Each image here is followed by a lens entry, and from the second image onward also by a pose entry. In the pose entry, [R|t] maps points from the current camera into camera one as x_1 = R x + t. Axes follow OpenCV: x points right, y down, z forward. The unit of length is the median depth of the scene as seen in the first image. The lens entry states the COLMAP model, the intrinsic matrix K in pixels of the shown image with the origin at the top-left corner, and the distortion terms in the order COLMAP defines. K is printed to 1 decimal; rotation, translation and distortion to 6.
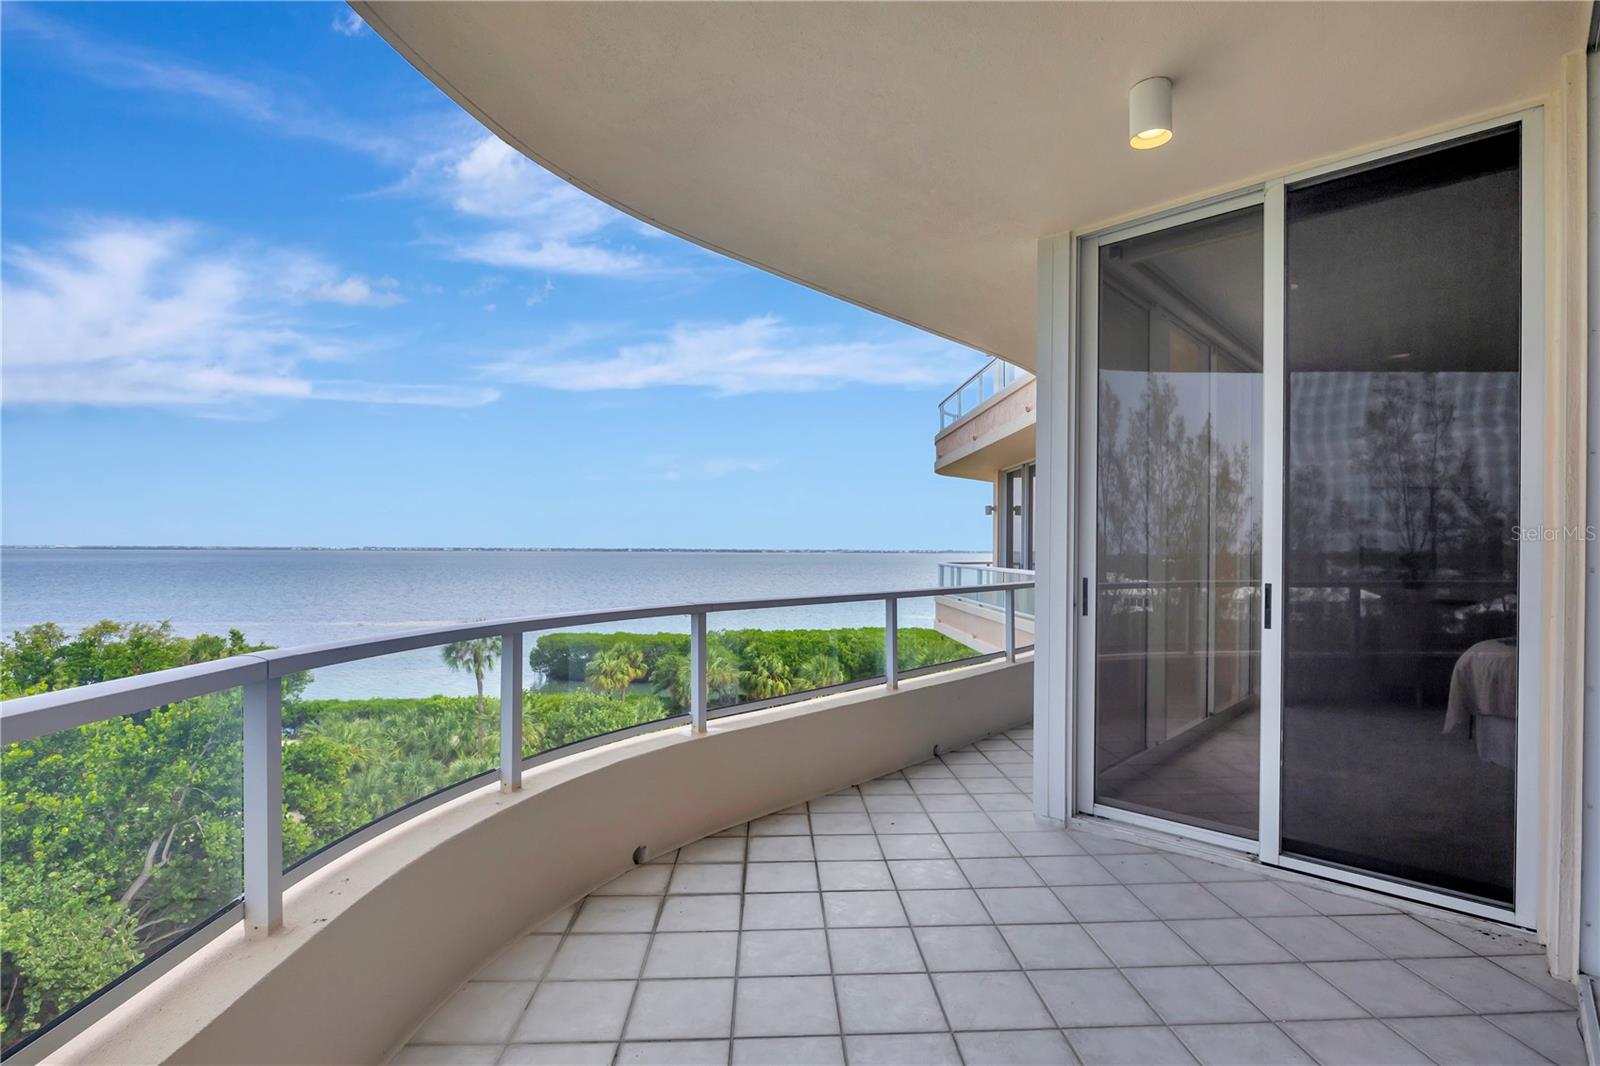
lens RADIAL K [[765.4, 0, 800.7], [0, 765.4, 545.1], [0, 0, 1]] dist [-0.012143, 0.000133]
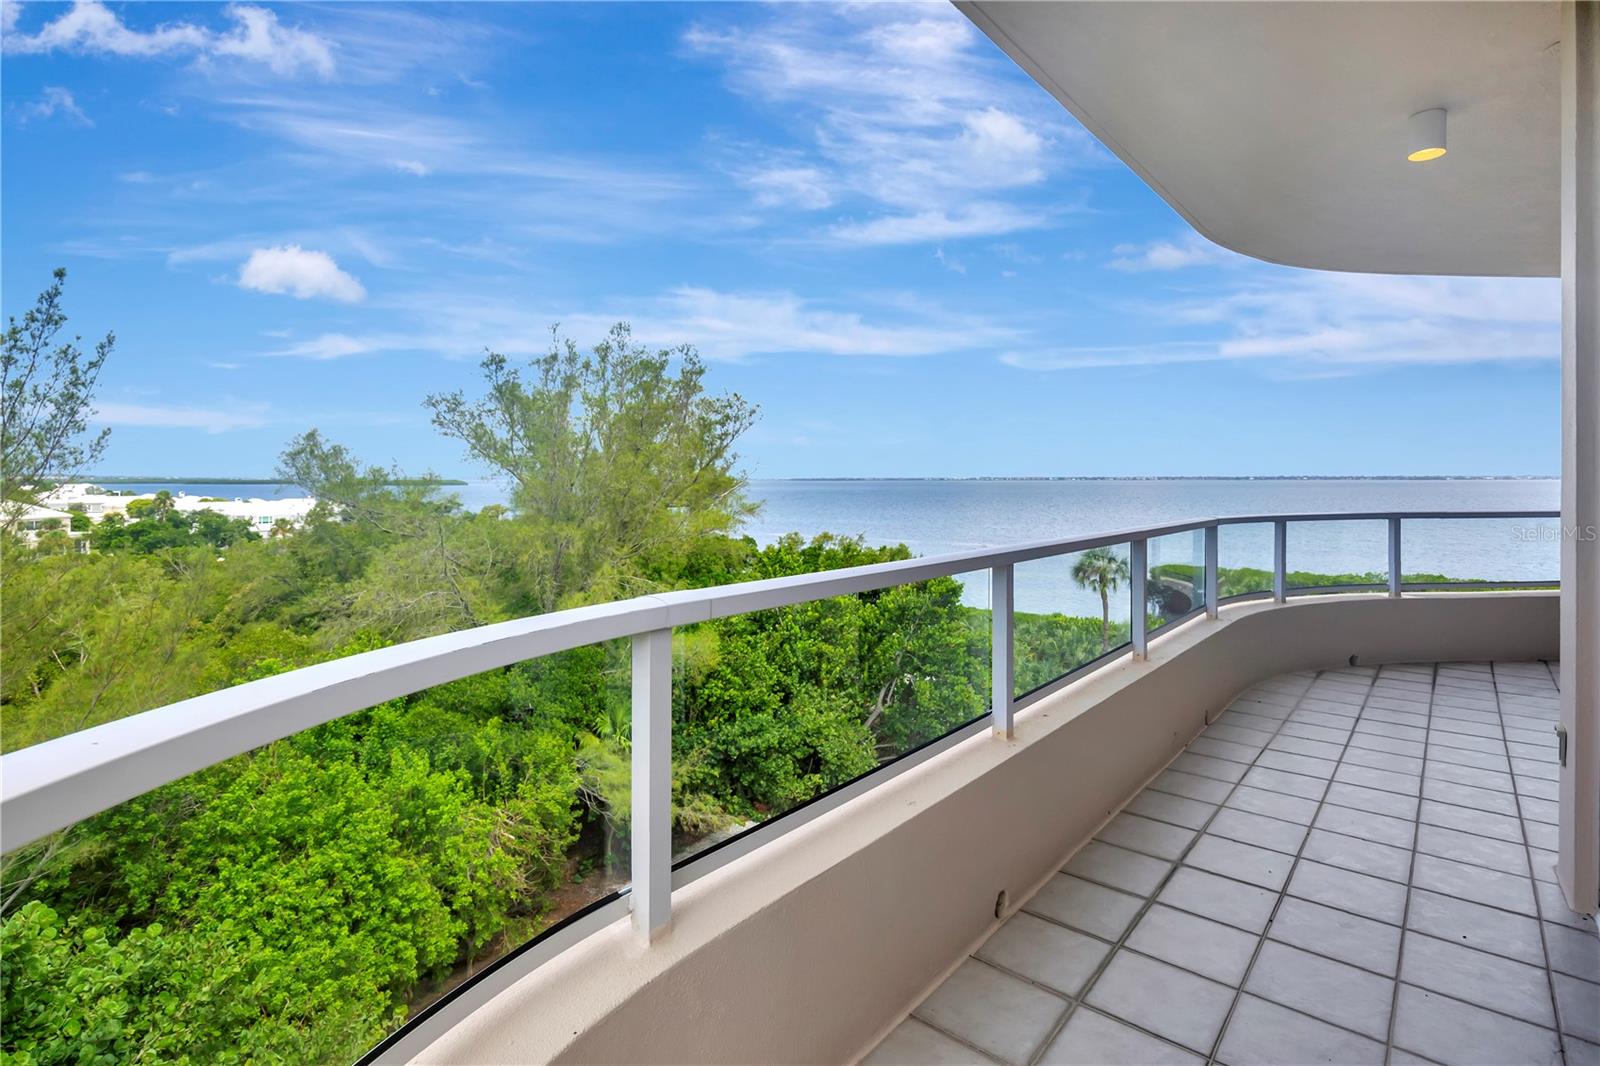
lens RADIAL K [[759.0, 0, 818.9], [0, 759.0, 498.5], [0, 0, 1]] dist [-0.022831, 0.000406]
pose [[0.736064, 0.012794, -0.676791, 0.003507], [0.008706, 0.999560, 0.028365, -0.000091], [0.676856, -0.026771, 0.735629, -0.109051]]
